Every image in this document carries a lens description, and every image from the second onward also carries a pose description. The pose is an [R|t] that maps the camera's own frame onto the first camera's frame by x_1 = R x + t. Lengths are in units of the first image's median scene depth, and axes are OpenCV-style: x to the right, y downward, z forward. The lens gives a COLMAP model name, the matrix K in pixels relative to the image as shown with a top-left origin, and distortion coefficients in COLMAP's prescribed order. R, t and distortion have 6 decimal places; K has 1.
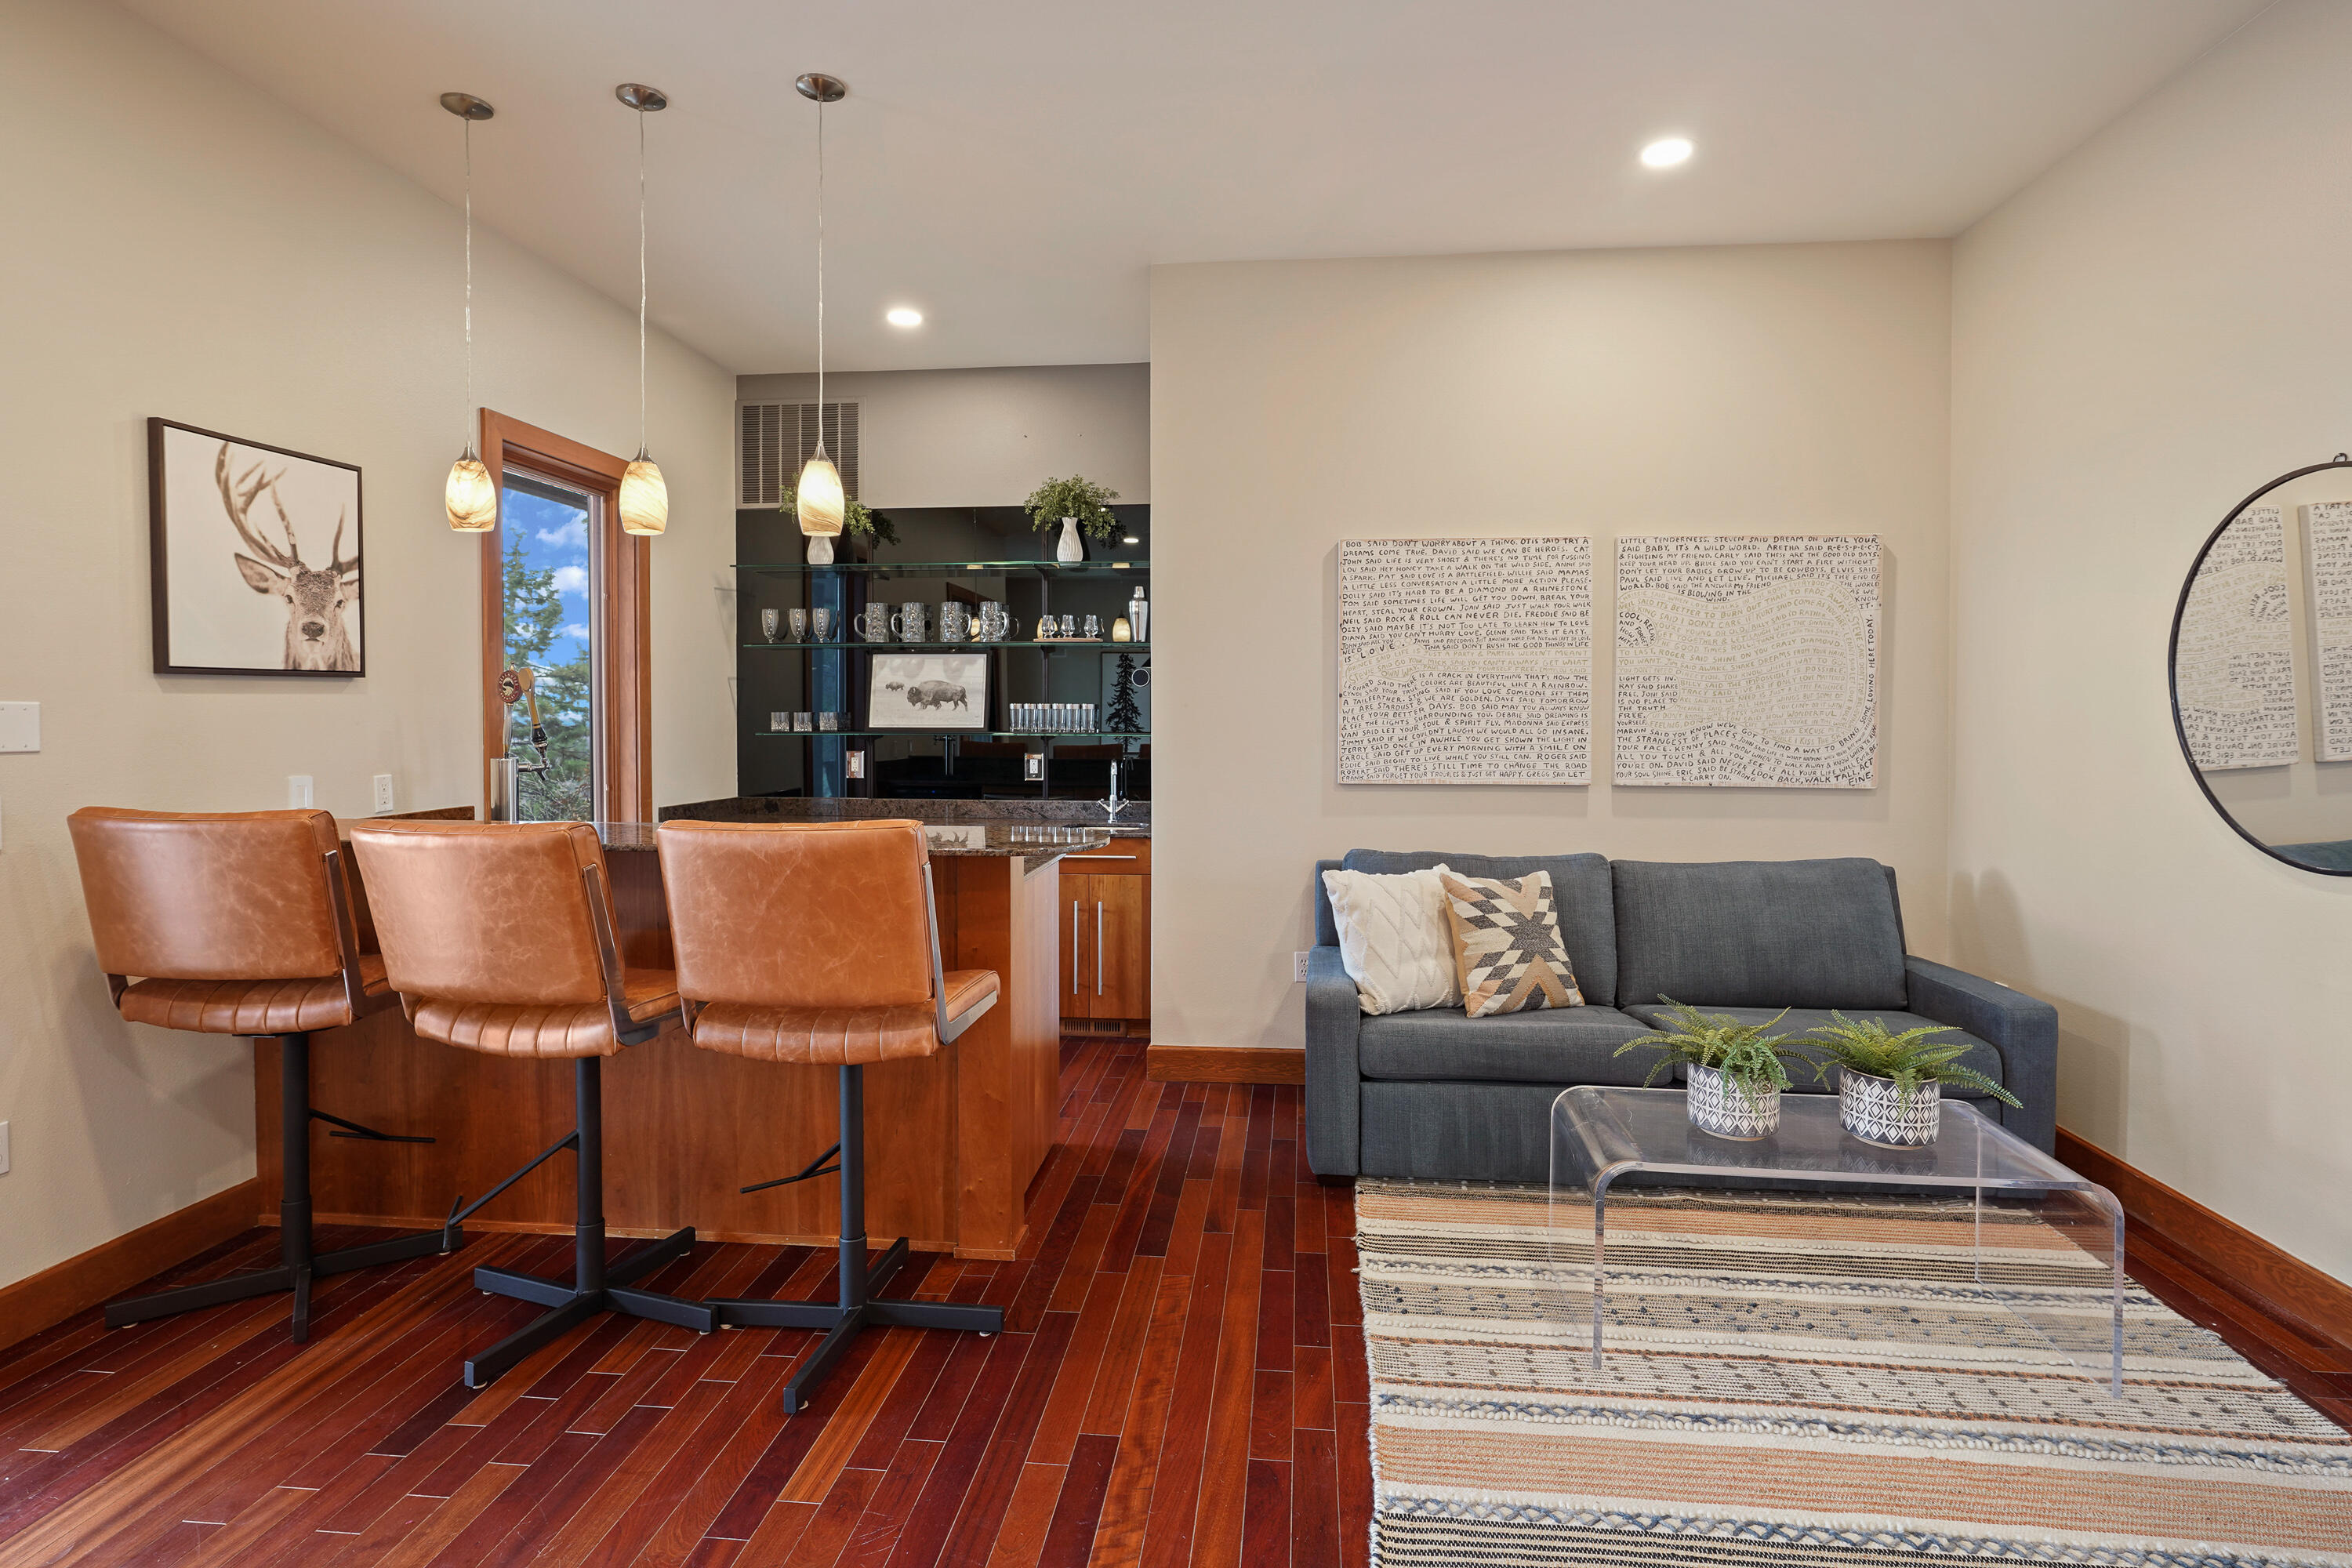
lens RADIAL K [[1162.2, 0, 1180.7], [0, 1162.2, 741.1], [0, 0, 1]] dist [-0.004049, 0.003097]
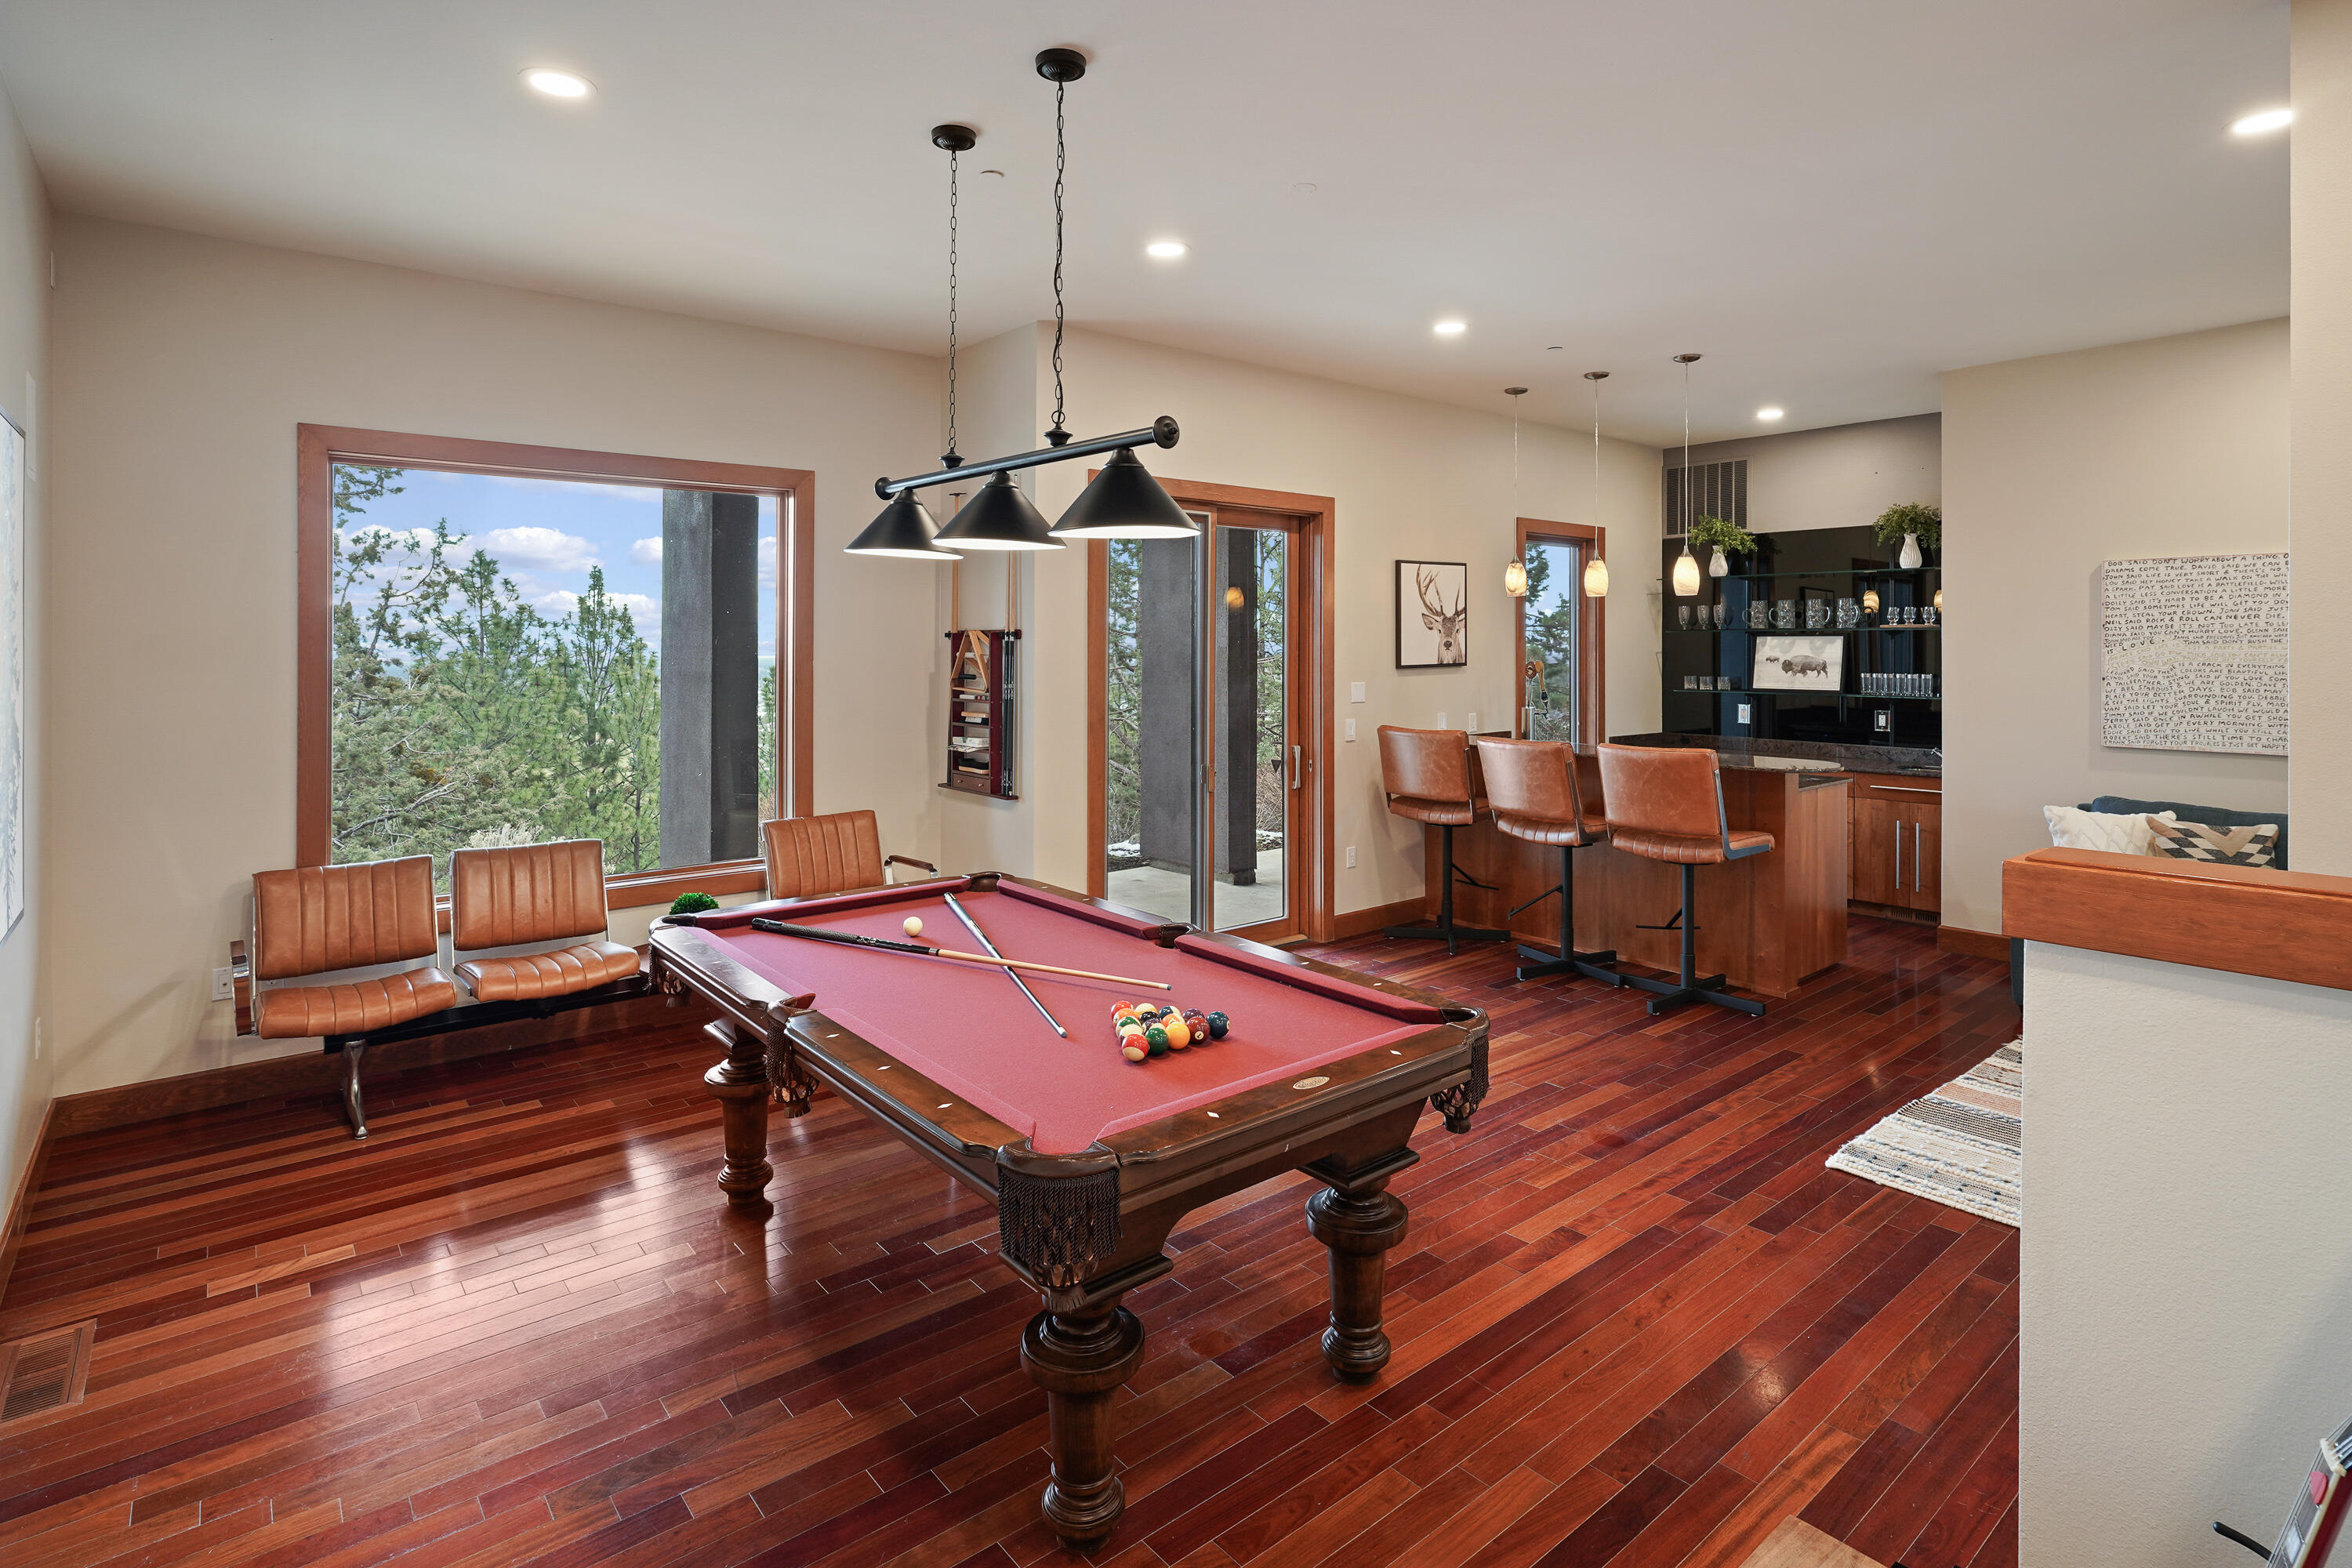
lens RADIAL K [[1162.2, 0, 1212.9], [0, 1162.2, 648.4], [0, 0, 1]] dist [-0.004049, 0.003097]
pose [[0.719346, -0.000042, -0.694652, 0.327656], [-0.014476, 0.999782, -0.015052, -0.039808], [0.694501, 0.020883, 0.719188, -0.646860]]
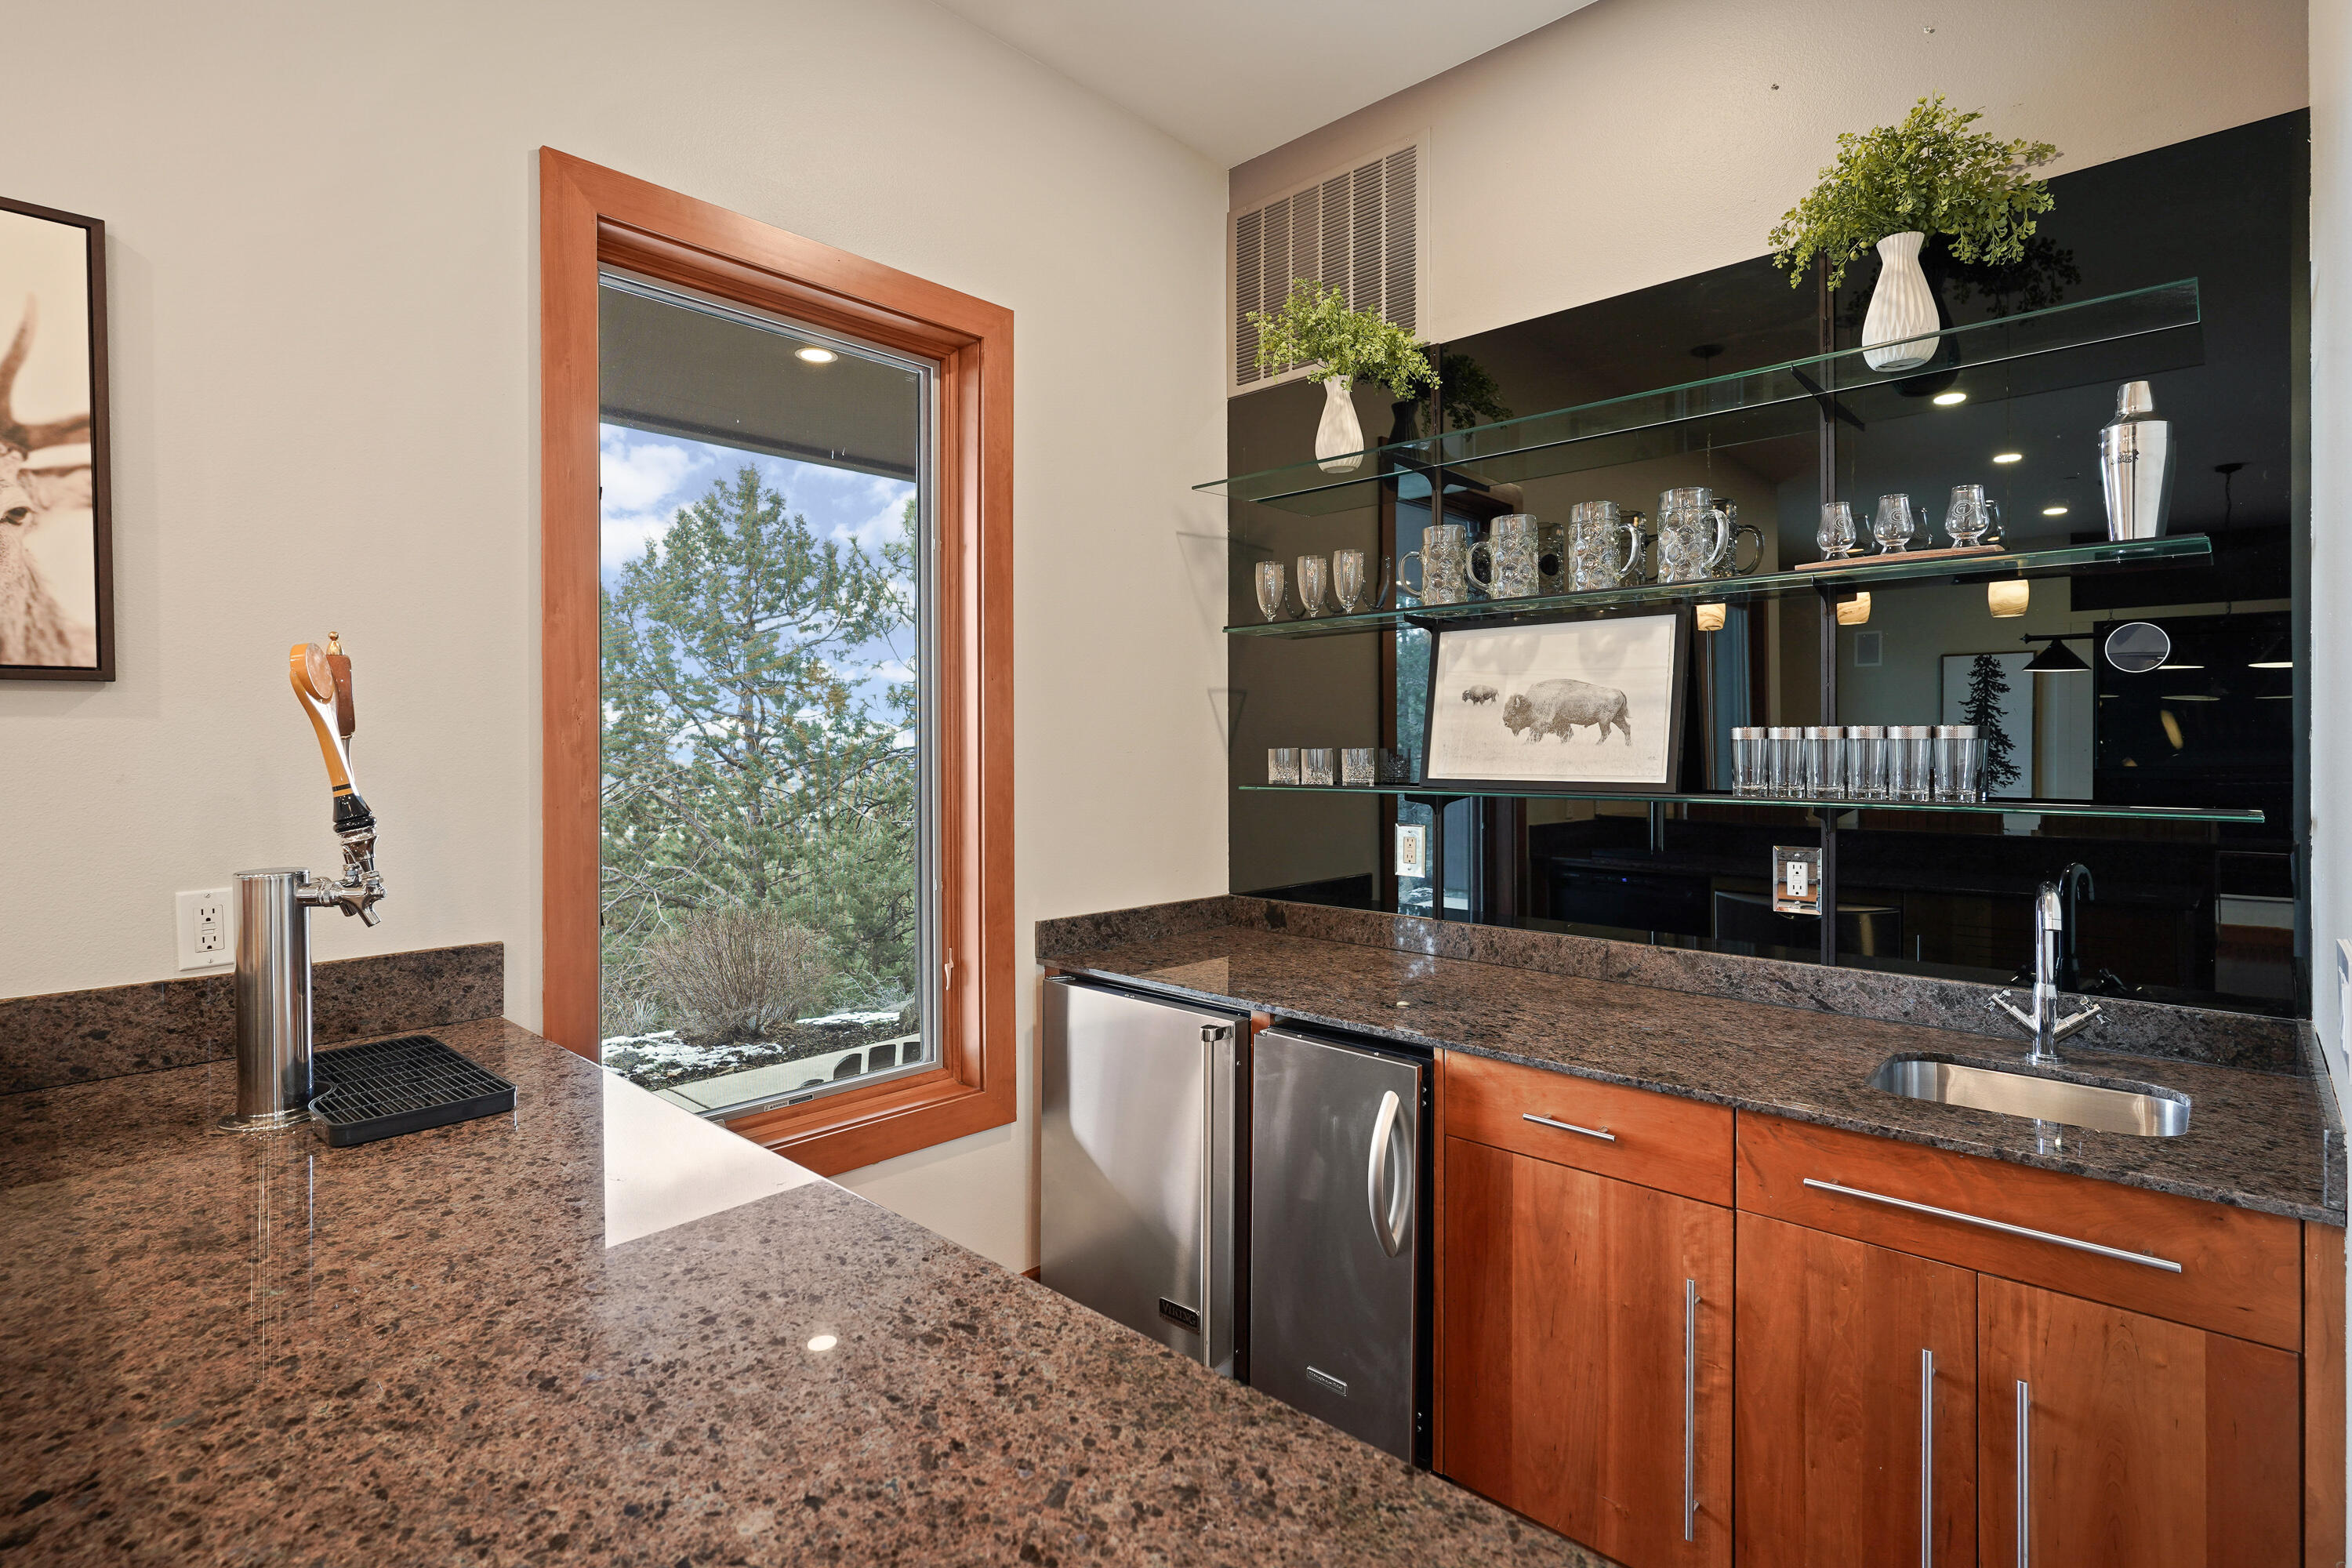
lens RADIAL K [[1162.2, 0, 1192.7], [0, 1162.2, 748.0], [0, 0, 1]] dist [-0.004049, 0.003097]
pose [[0.806566, -0.001444, -0.591142, -0.075653], [-0.010589, 0.999801, -0.016889, -0.021084], [0.591049, 0.019882, 0.806391, 0.729811]]
